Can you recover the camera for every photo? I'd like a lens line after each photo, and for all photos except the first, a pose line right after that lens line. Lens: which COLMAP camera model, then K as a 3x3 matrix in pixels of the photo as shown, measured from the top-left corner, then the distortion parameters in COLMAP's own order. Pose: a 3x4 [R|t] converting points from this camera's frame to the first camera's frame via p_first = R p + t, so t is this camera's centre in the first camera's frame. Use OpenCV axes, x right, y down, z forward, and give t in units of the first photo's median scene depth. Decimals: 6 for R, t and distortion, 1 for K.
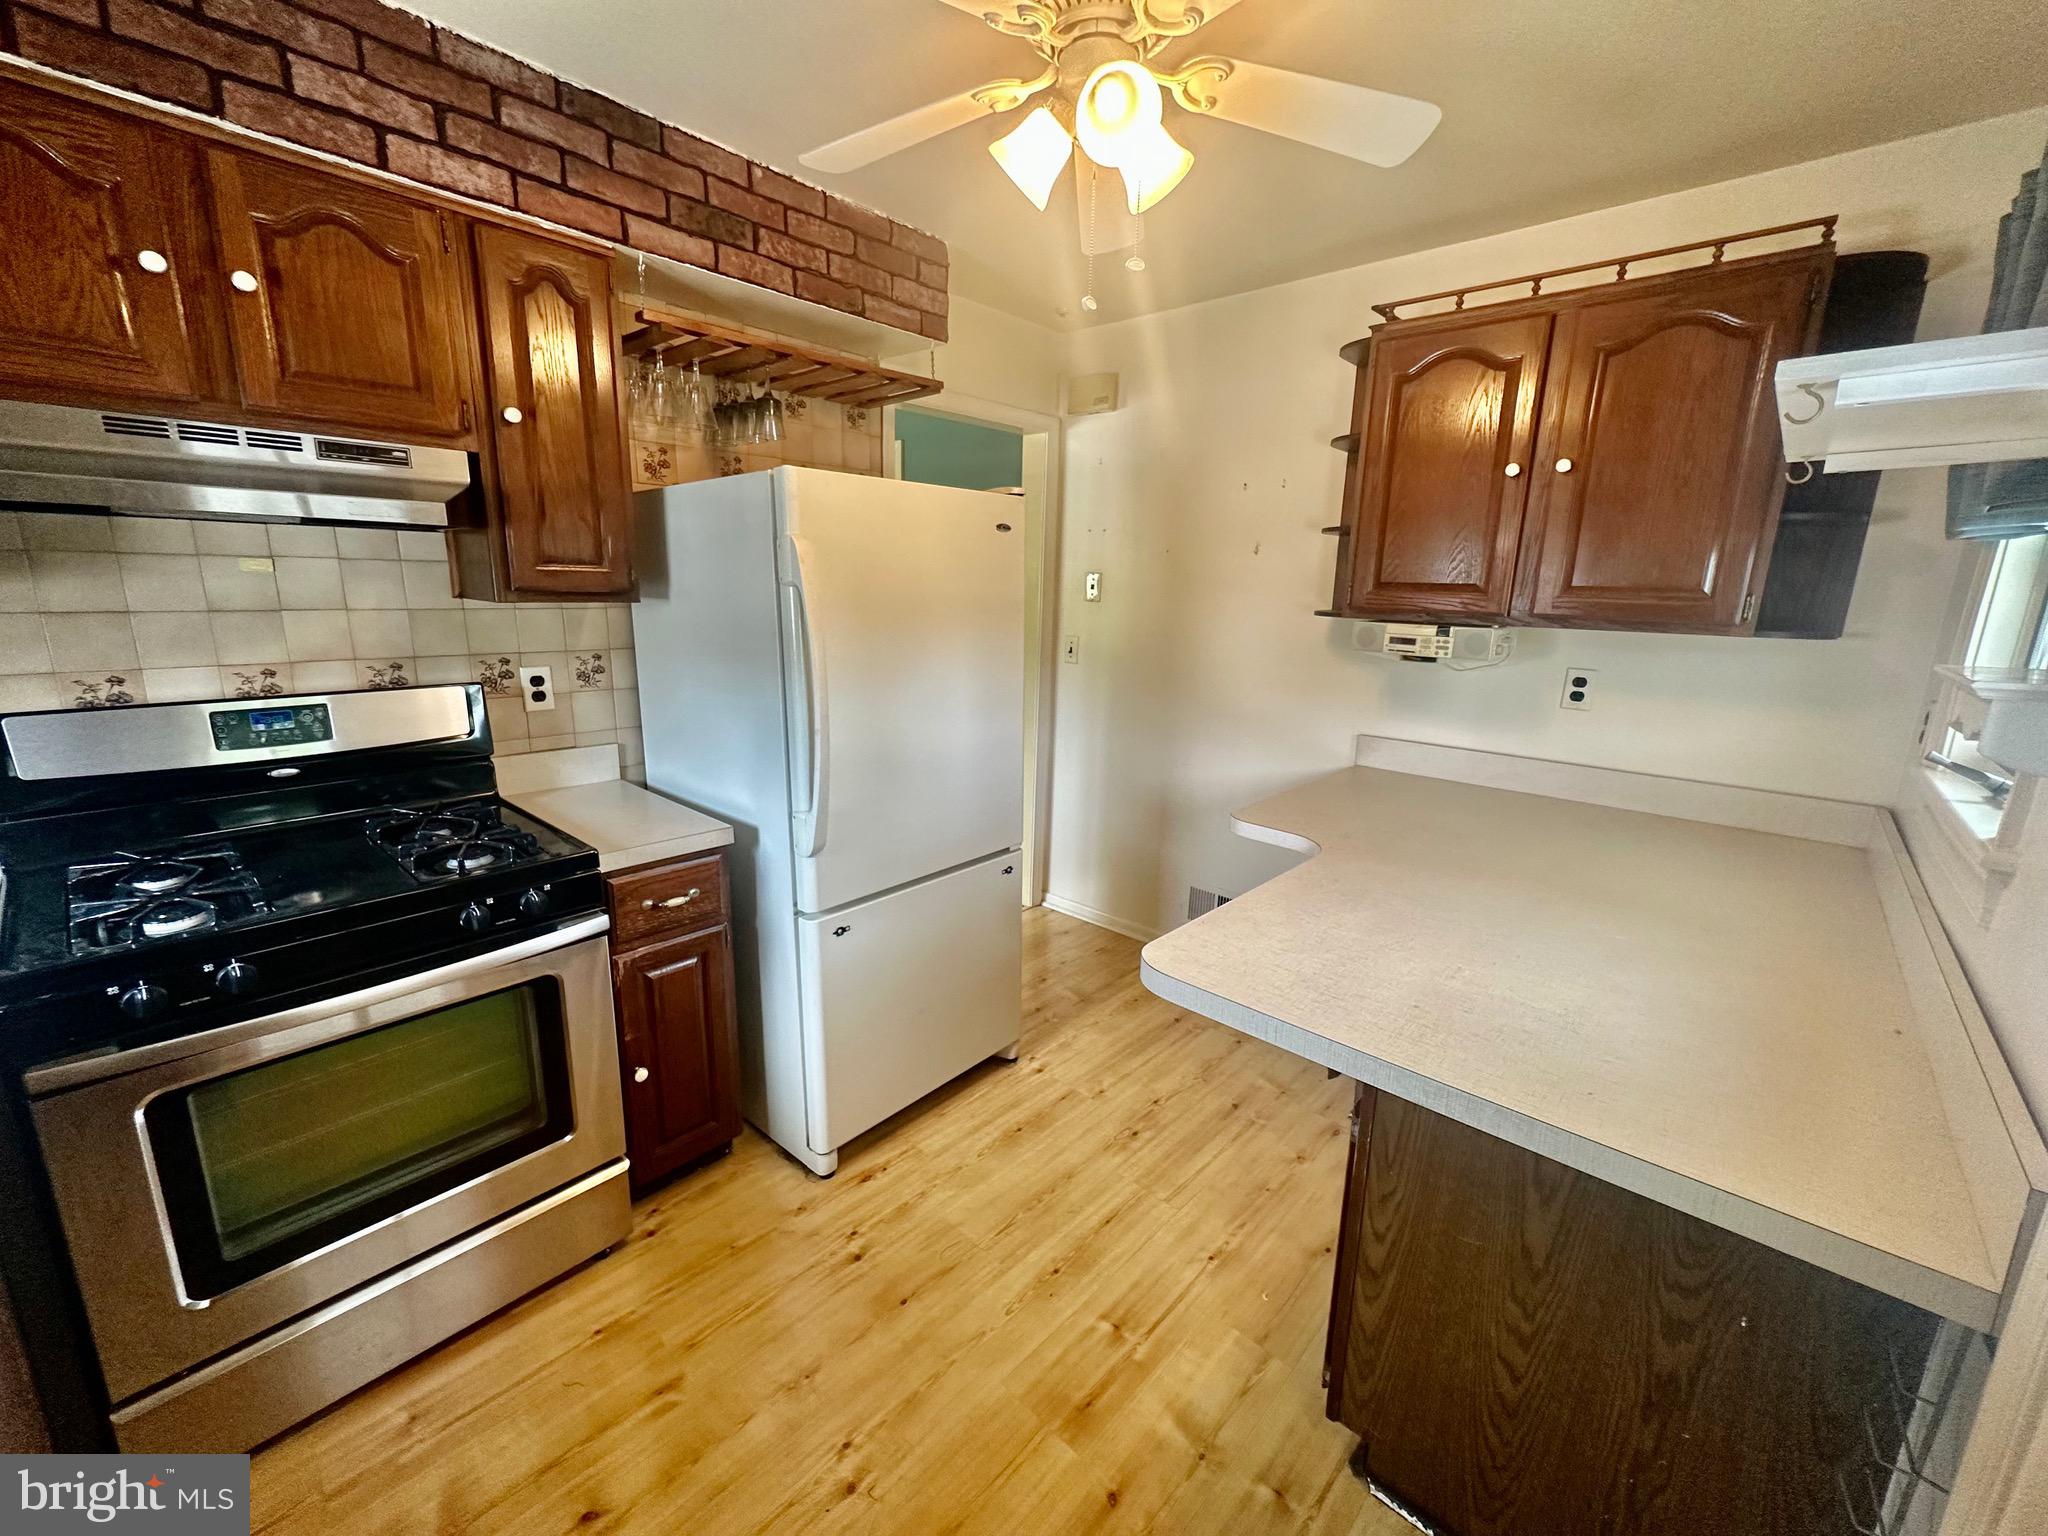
lens RADIAL K [[824.5, 0, 1024.0], [0, 824.5, 768.0], [0, 0, 1]] dist [-0.000443, 0.000084]
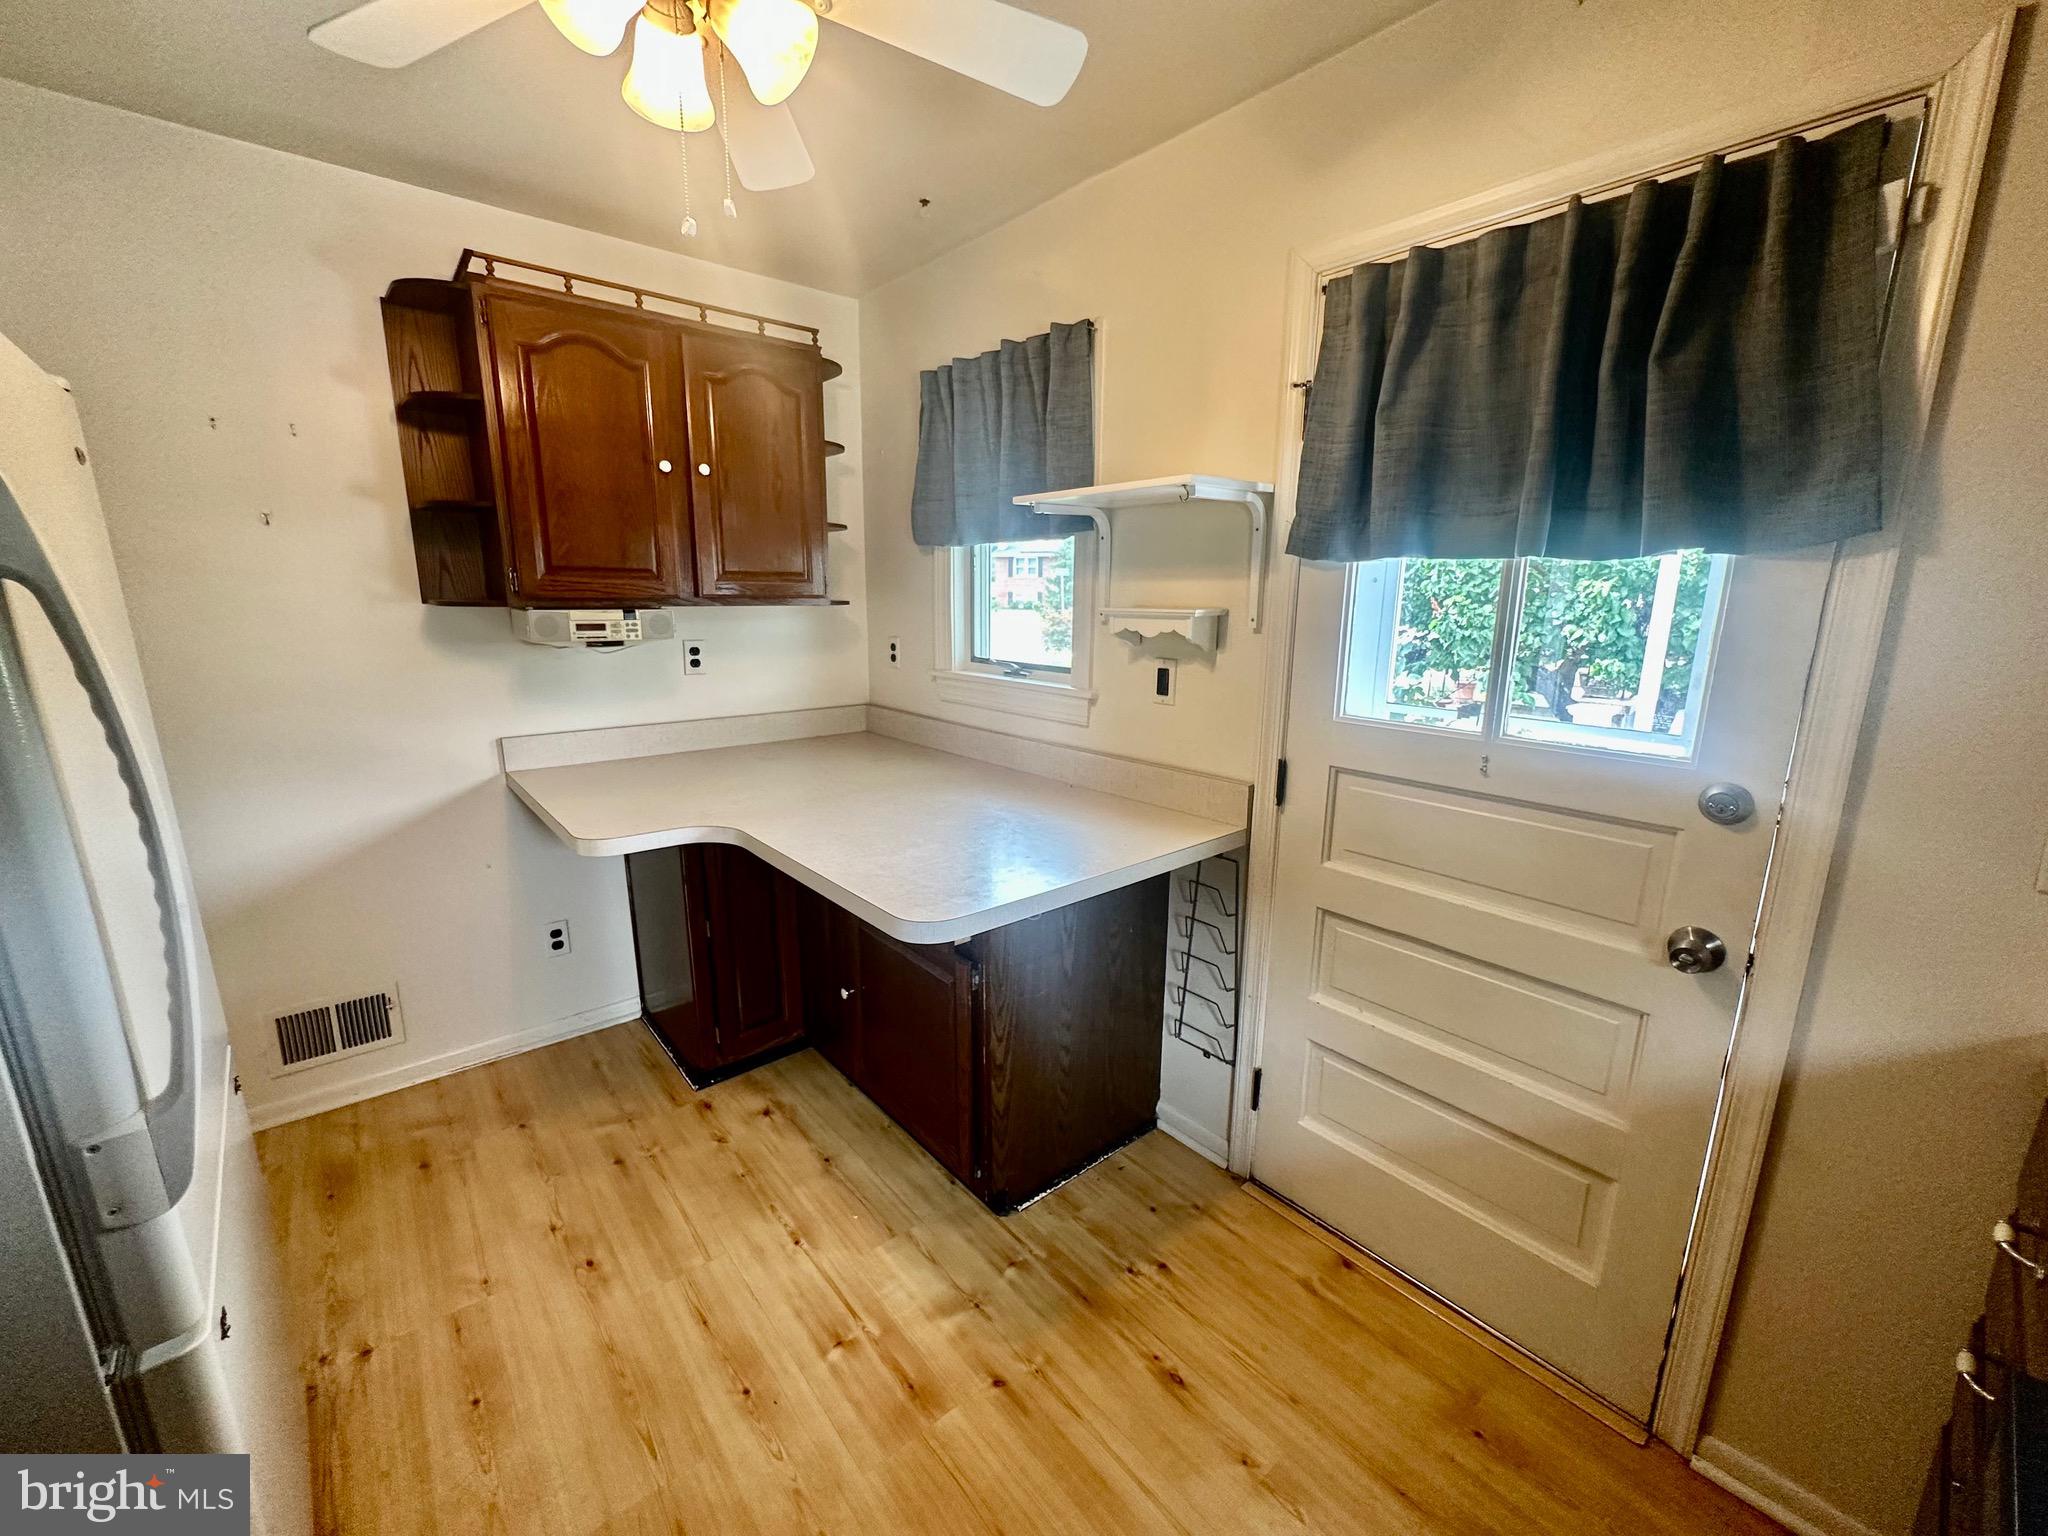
lens RADIAL K [[824.5, 0, 1024.0], [0, 824.5, 768.0], [0, 0, 1]] dist [-0.000443, 0.000084]
pose [[0.124157, -0.233018, 0.964514, -0.646673], [0.212665, 0.955697, 0.203512, -0.118160], [-0.969205, 0.179851, 0.168211, 0.515708]]
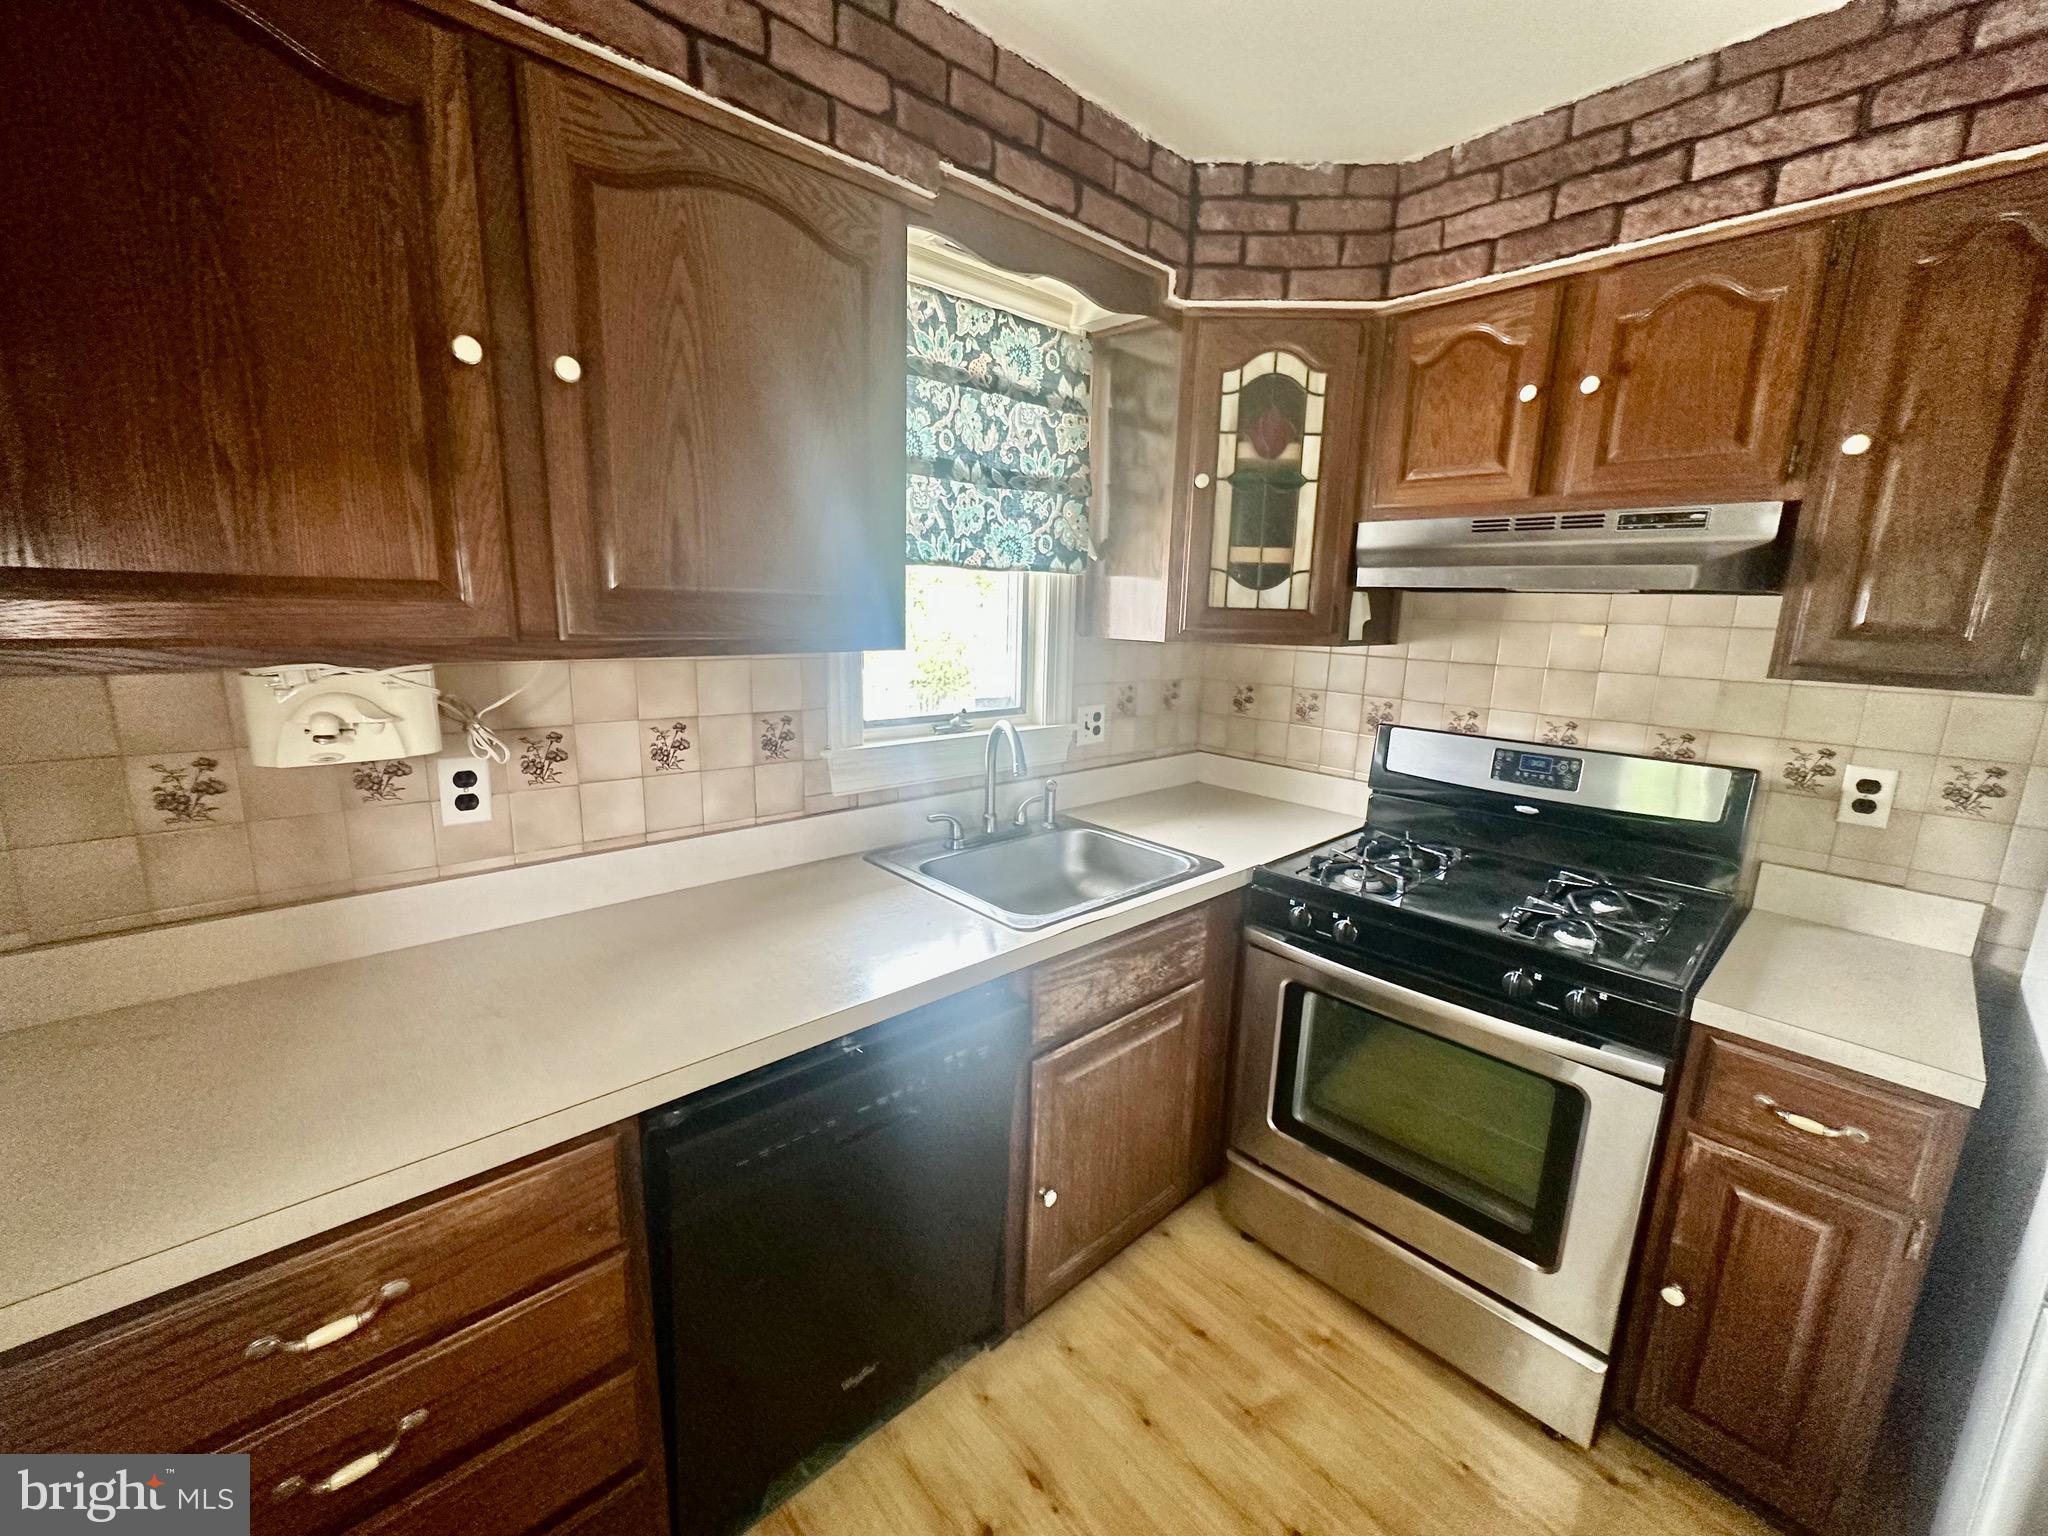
lens RADIAL K [[824.5, 0, 1024.0], [0, 824.5, 768.0], [0, 0, 1]] dist [-0.000443, 0.000084]
pose [[-0.091590, 0.172179, -0.980798, 0.274794], [-0.248656, 0.949783, 0.189955, -0.092615], [0.964252, 0.261280, -0.044178, 0.363943]]
